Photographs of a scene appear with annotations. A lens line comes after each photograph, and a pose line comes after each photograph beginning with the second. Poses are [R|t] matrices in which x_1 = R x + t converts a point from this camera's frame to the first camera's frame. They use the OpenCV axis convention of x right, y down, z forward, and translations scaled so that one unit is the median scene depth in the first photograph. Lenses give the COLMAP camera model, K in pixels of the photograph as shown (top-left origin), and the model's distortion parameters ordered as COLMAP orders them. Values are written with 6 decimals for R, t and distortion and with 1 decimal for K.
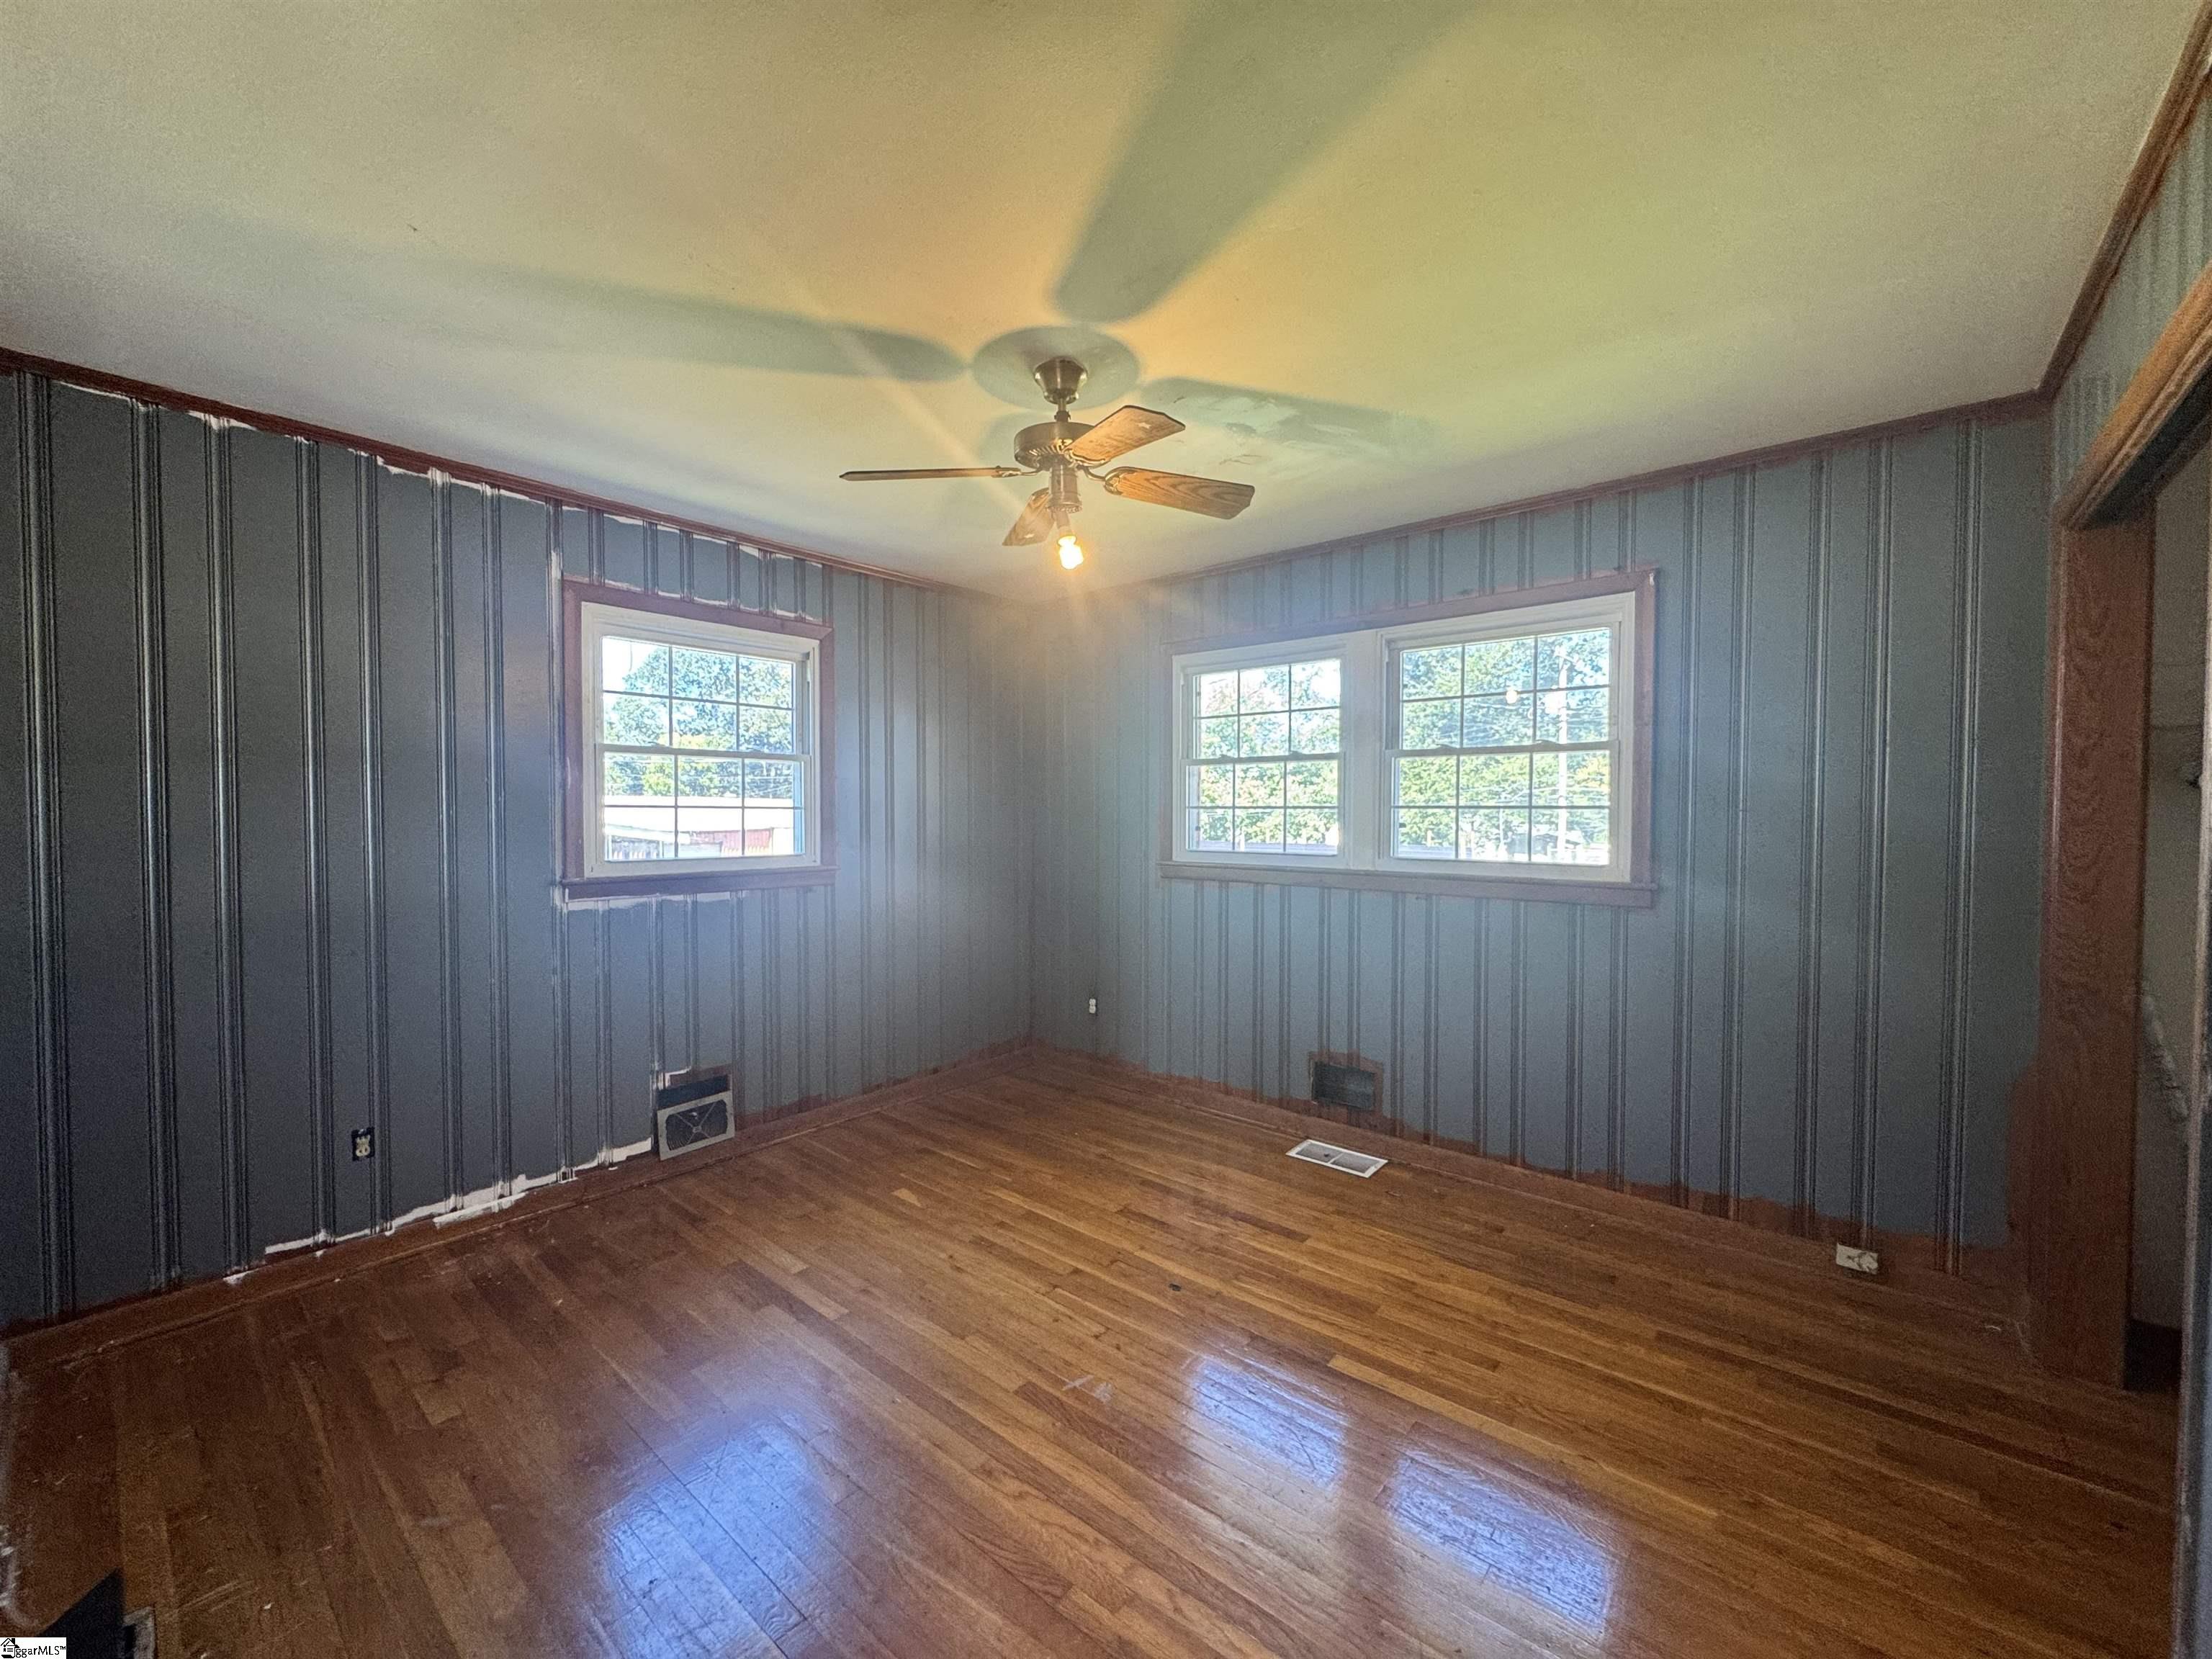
lens RADIAL K [[876.8, 0, 1111.0], [0, 876.8, 835.5], [0, 0, 1]] dist [-0.006912, -0.000042]
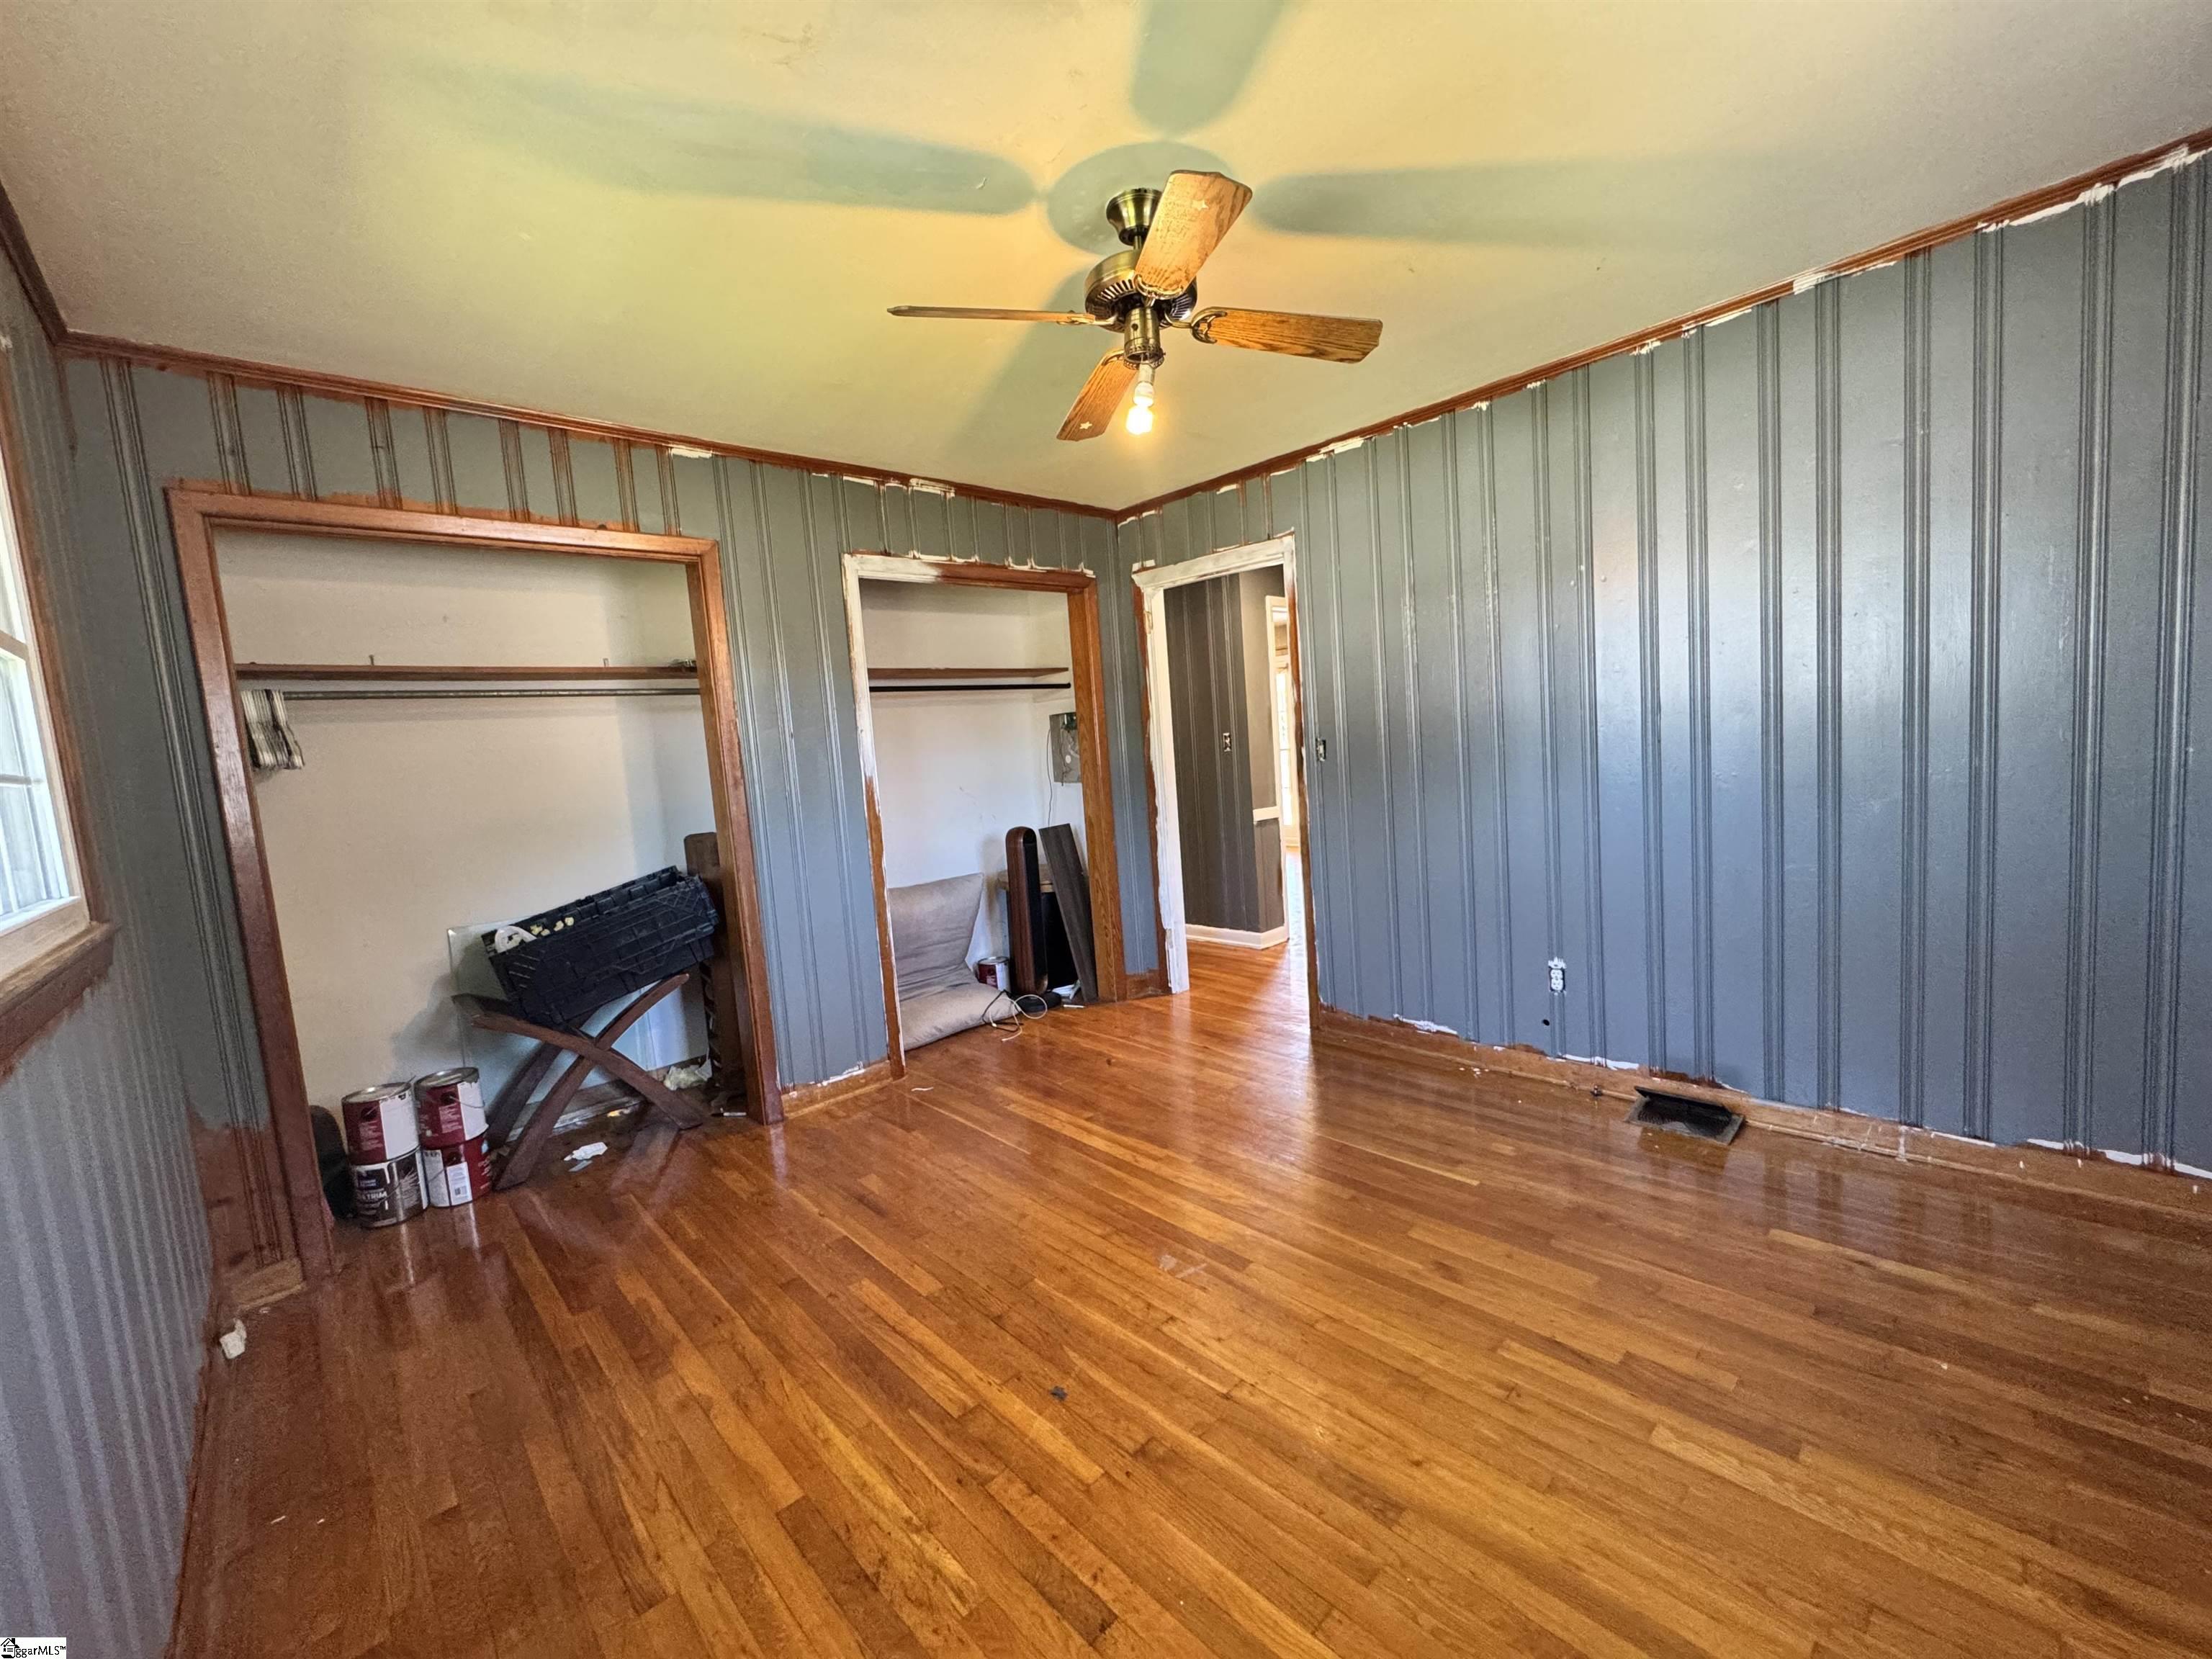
lens RADIAL K [[876.8, 0, 1116.0], [0, 876.8, 830.0], [0, 0, 1]] dist [-0.006912, -0.000042]
pose [[-0.991628, 0.063720, 0.112314, -0.083678], [0.076369, 0.990750, 0.112170, -0.014581], [-0.104128, 0.119809, -0.987321, 1.670747]]
